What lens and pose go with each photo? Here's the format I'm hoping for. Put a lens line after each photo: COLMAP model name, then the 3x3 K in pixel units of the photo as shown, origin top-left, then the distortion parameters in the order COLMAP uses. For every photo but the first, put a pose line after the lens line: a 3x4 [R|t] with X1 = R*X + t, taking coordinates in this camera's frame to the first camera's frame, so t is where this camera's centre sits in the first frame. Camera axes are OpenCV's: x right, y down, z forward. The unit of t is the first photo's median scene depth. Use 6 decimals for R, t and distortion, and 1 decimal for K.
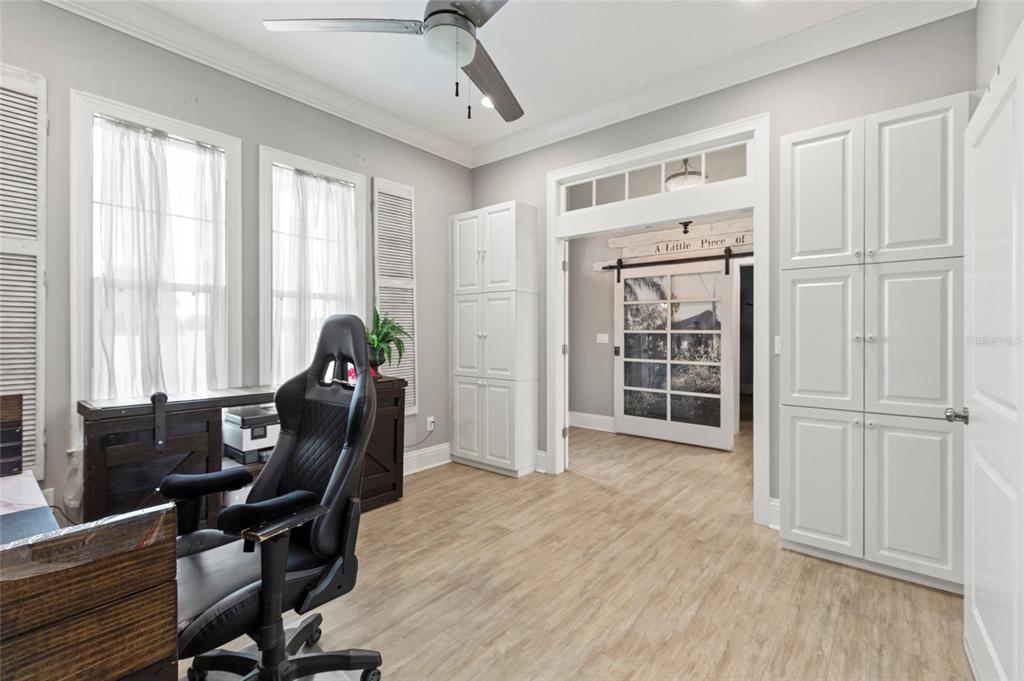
lens RADIAL K [[454.4, 0, 520.1], [0, 454.4, 332.7], [0, 0, 1]] dist [0.002607, 0.000150]
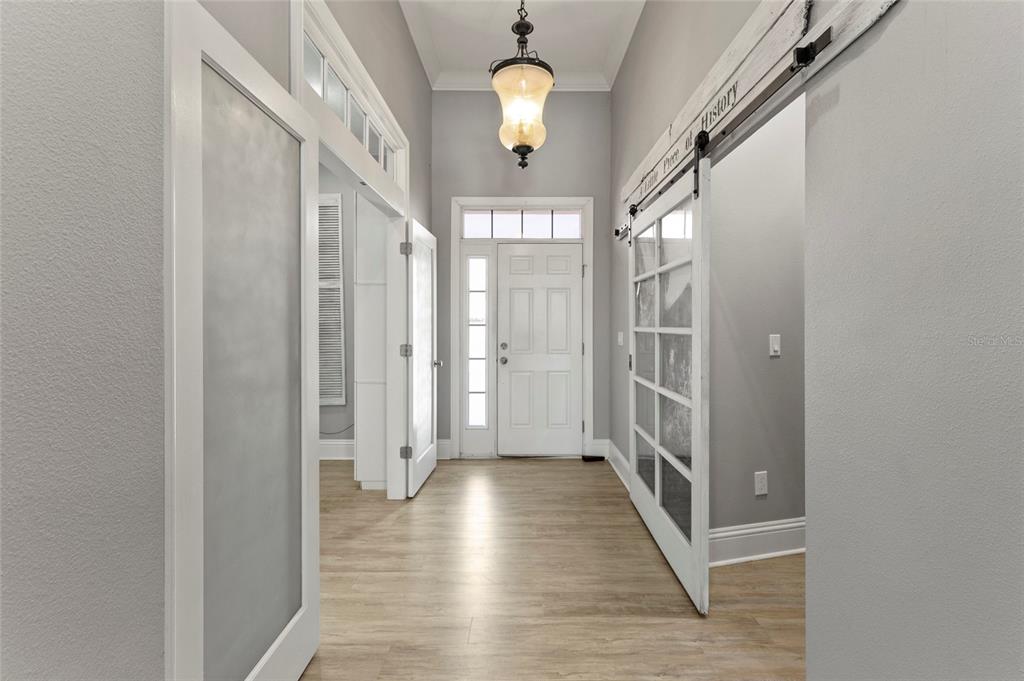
lens RADIAL K [[454.4, 0, 516.9], [0, 454.4, 336.2], [0, 0, 1]] dist [0.002607, 0.000150]
pose [[0.640569, 0.013905, -0.767774, 0.907729], [-0.017500, 0.999841, 0.003508, 0.005010], [0.767701, 0.011189, 0.640711, 0.675145]]
